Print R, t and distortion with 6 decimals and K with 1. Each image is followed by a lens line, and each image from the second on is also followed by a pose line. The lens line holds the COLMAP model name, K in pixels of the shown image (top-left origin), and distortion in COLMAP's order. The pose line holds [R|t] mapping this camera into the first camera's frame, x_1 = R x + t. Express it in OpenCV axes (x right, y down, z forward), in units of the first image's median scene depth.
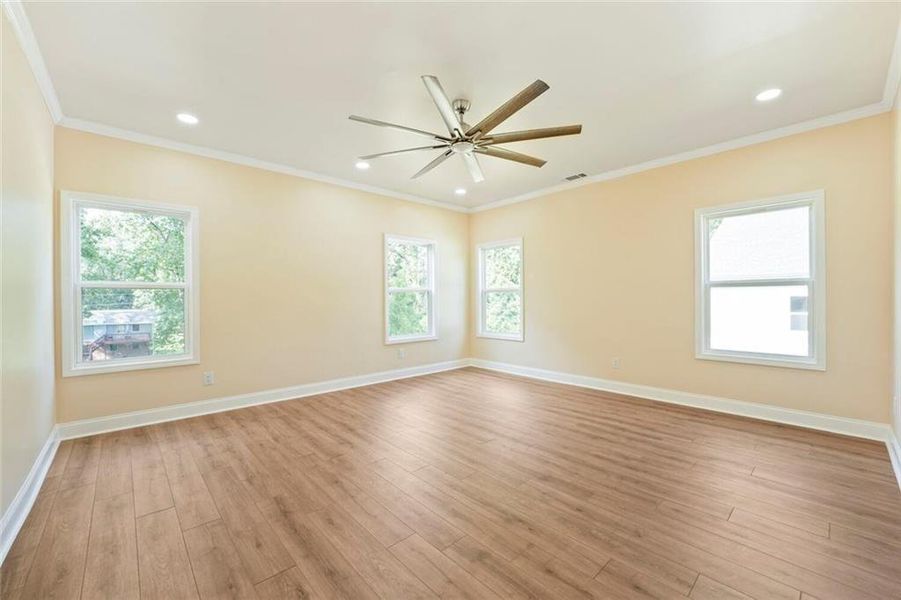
lens RADIAL K [[362.1, 0, 453.8], [0, 362.1, 300.0], [0, 0, 1]] dist [-0.035089, 0.011336]
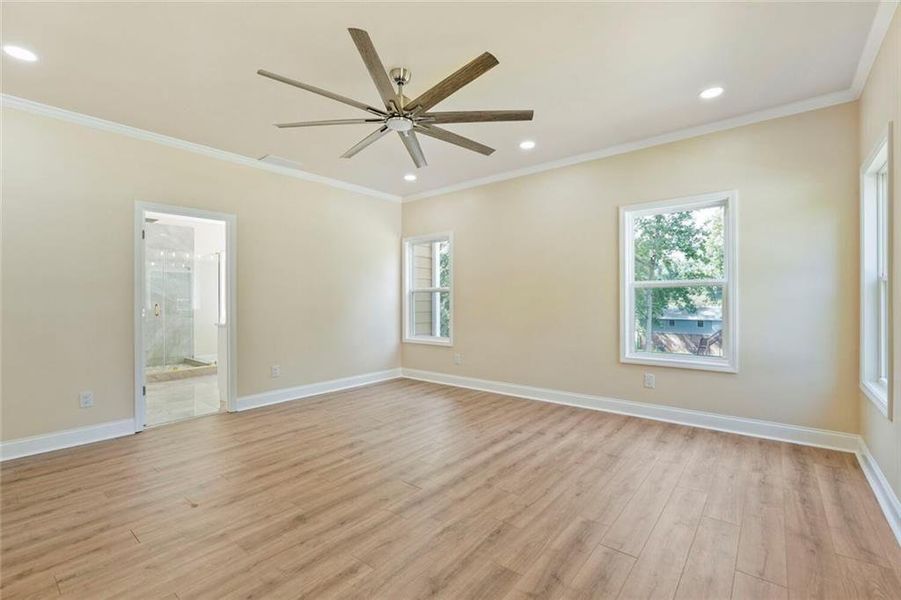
lens RADIAL K [[403.4, 0, 450.5], [0, 403.4, 300.0], [0, 0, 1]] dist [-0.011782, -0.000349]
pose [[0.126650, 0.006053, -0.991929, 0.778164], [0.004663, 0.999967, 0.006697, -0.009526], [0.991936, -0.005473, 0.126618, 0.785666]]
